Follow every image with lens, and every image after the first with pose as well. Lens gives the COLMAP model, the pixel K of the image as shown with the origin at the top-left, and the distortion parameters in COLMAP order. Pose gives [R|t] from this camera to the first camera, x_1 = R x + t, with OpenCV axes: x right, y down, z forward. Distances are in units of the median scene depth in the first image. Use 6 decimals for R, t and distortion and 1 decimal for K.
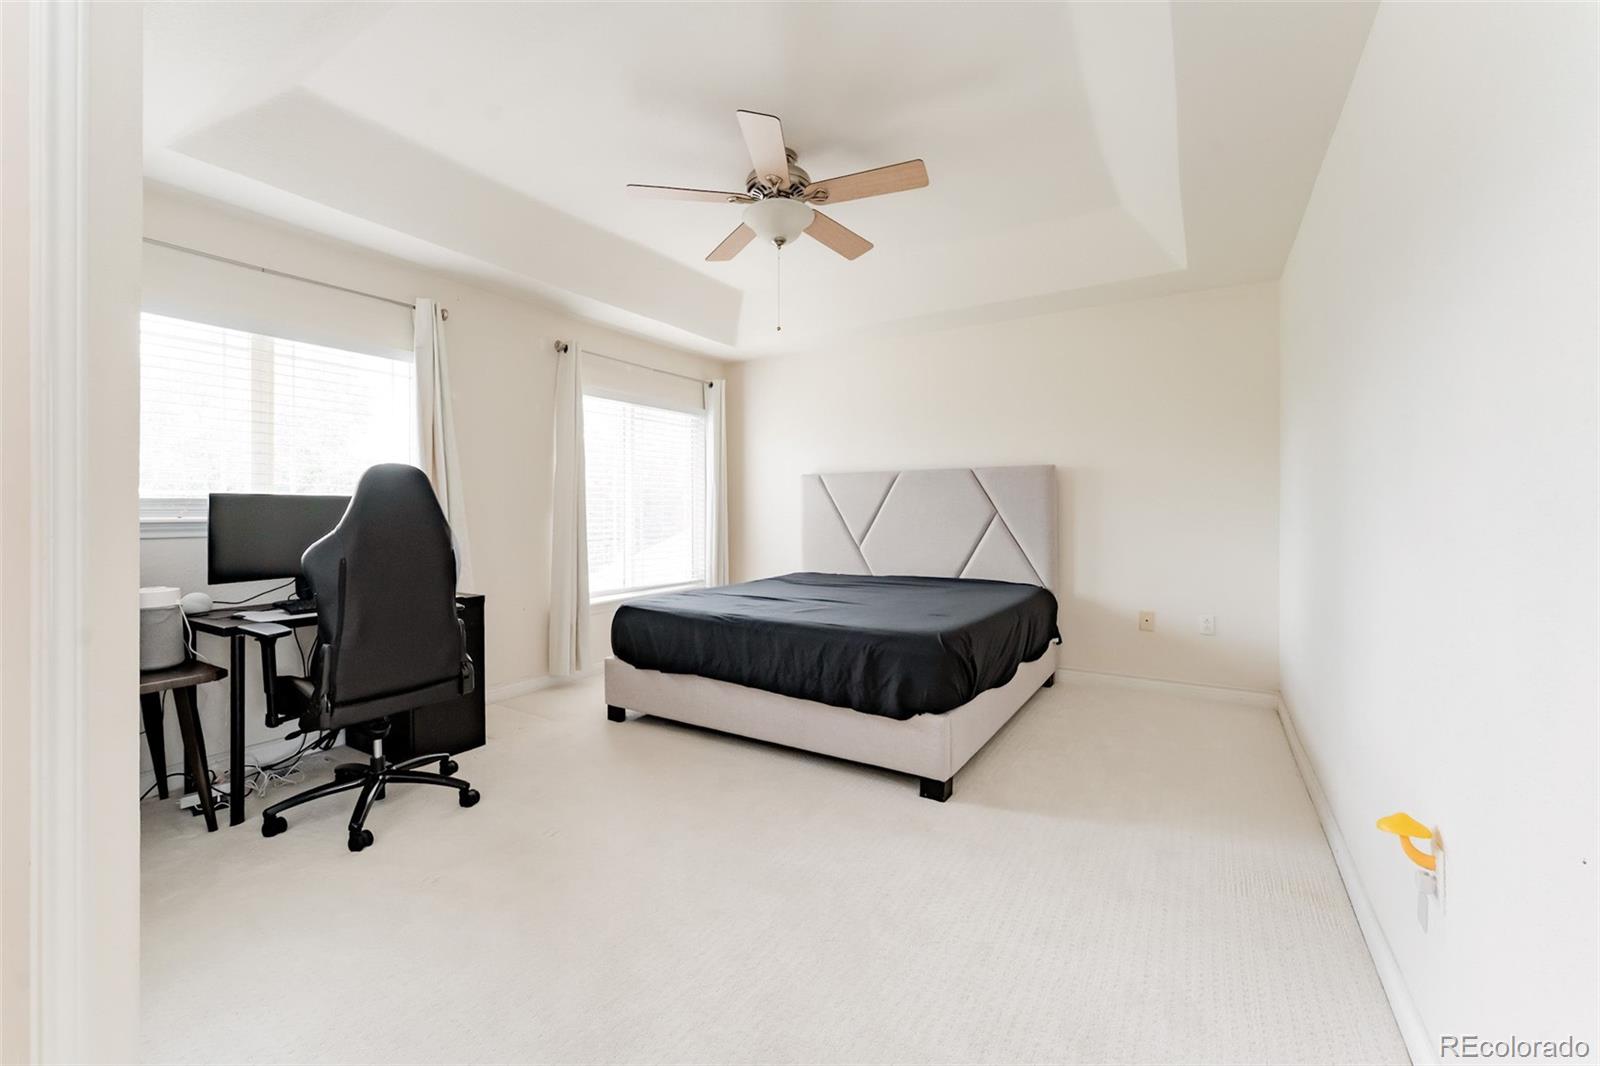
lens RADIAL K [[640.7, 0, 791.8], [0, 640.7, 536.6], [0, 0, 1]] dist [0.000532, -0.000378]
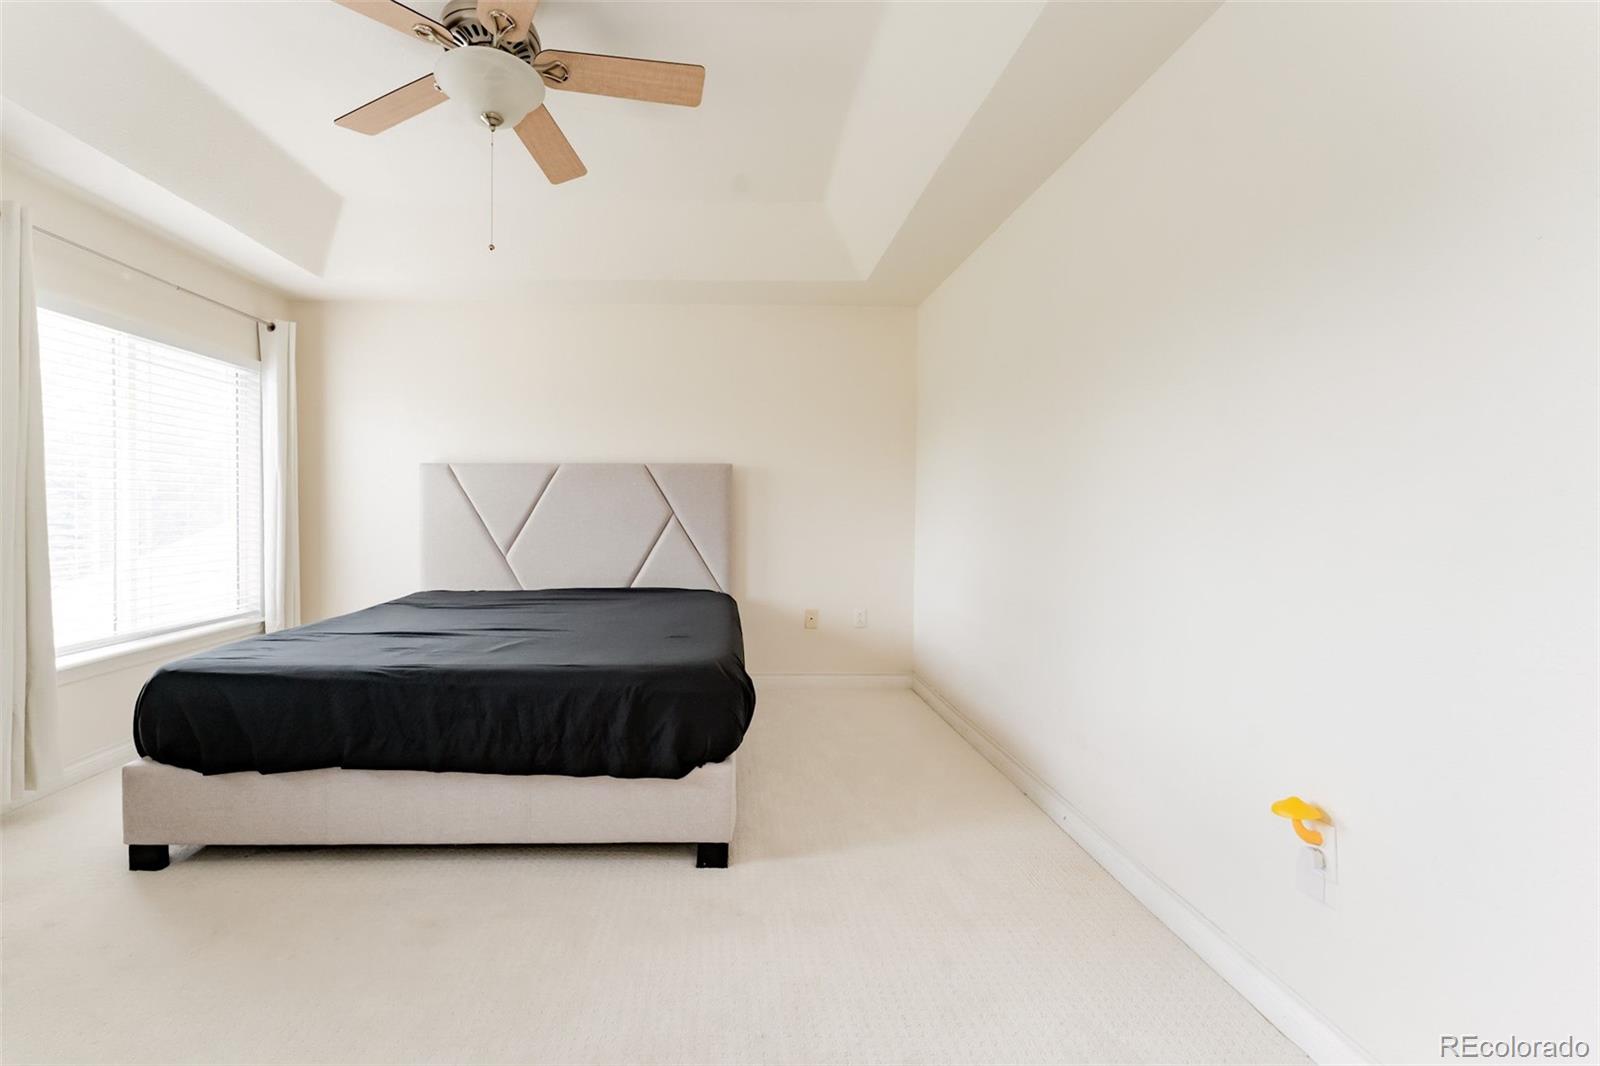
lens RADIAL K [[658.7, 0, 723.1], [0, 658.7, 536.9], [0, 0, 1]] dist [0.001906, -0.000172]
pose [[0.839816, -0.016685, 0.542614, -0.148309], [0.017080, 0.999845, 0.004310, -0.008078], [-0.542602, 0.005649, 0.839971, 0.199470]]
